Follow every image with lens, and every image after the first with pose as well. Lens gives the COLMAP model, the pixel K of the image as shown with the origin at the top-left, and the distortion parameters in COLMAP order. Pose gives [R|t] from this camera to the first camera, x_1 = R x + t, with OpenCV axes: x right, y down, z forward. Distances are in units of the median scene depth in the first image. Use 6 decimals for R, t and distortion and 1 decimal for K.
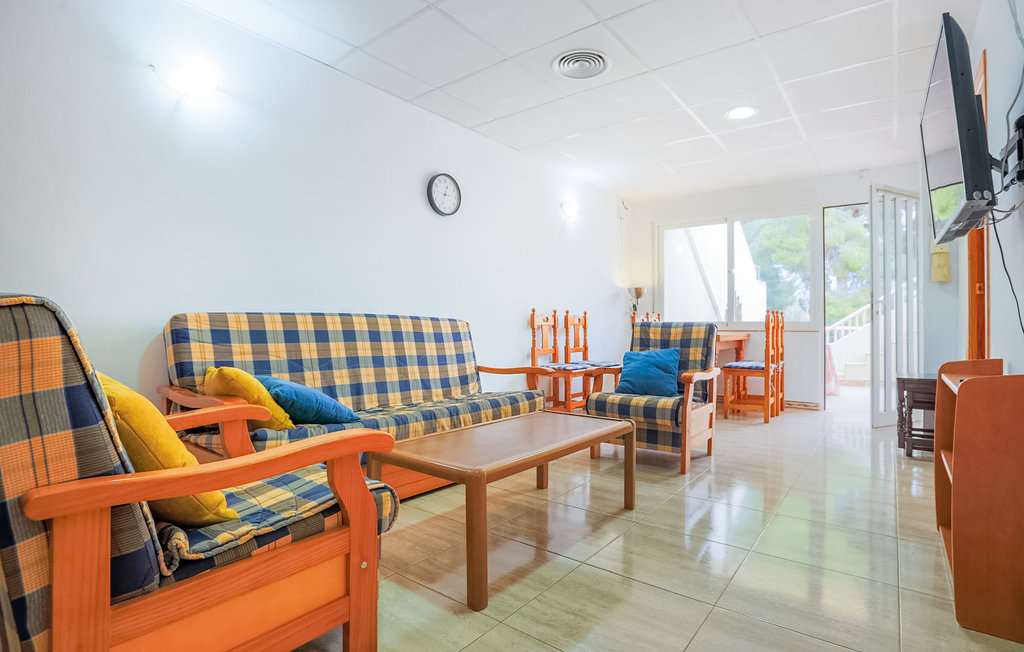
lens RADIAL K [[503.1, 0, 529.5], [0, 503.1, 313.5], [0, 0, 1]] dist [-0.001660, -0.000194]
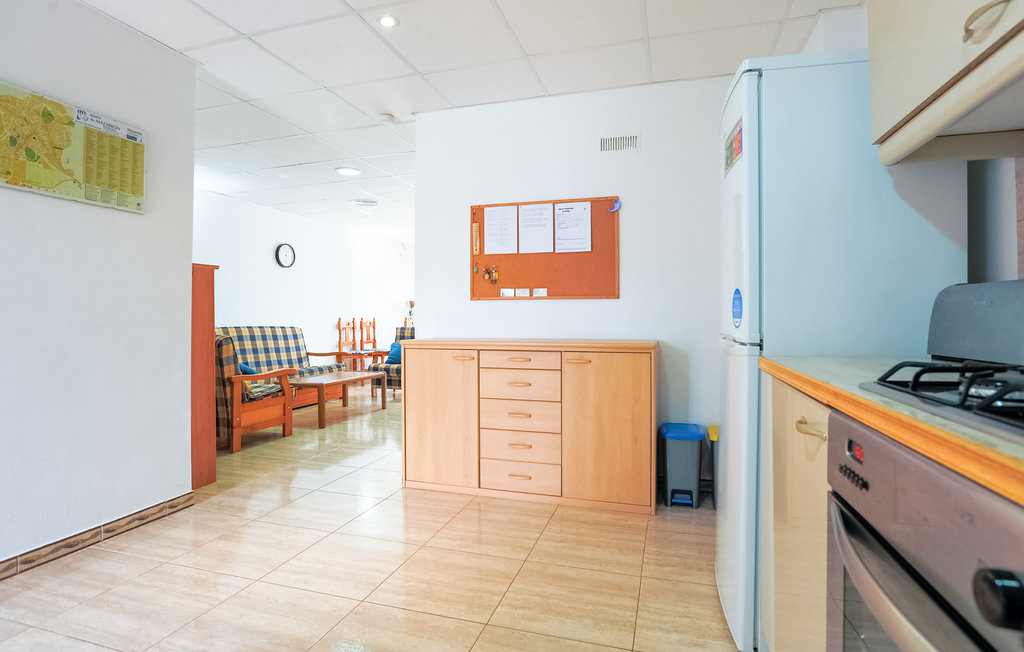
lens RADIAL K [[503.1, 0, 529.5], [0, 503.1, 313.5], [0, 0, 1]] dist [-0.001660, -0.000194]
pose [[0.932057, -0.001151, 0.362309, -0.013158], [-0.006998, 0.999751, 0.021180, -0.081891], [-0.362243, -0.022277, 0.931817, -0.998415]]
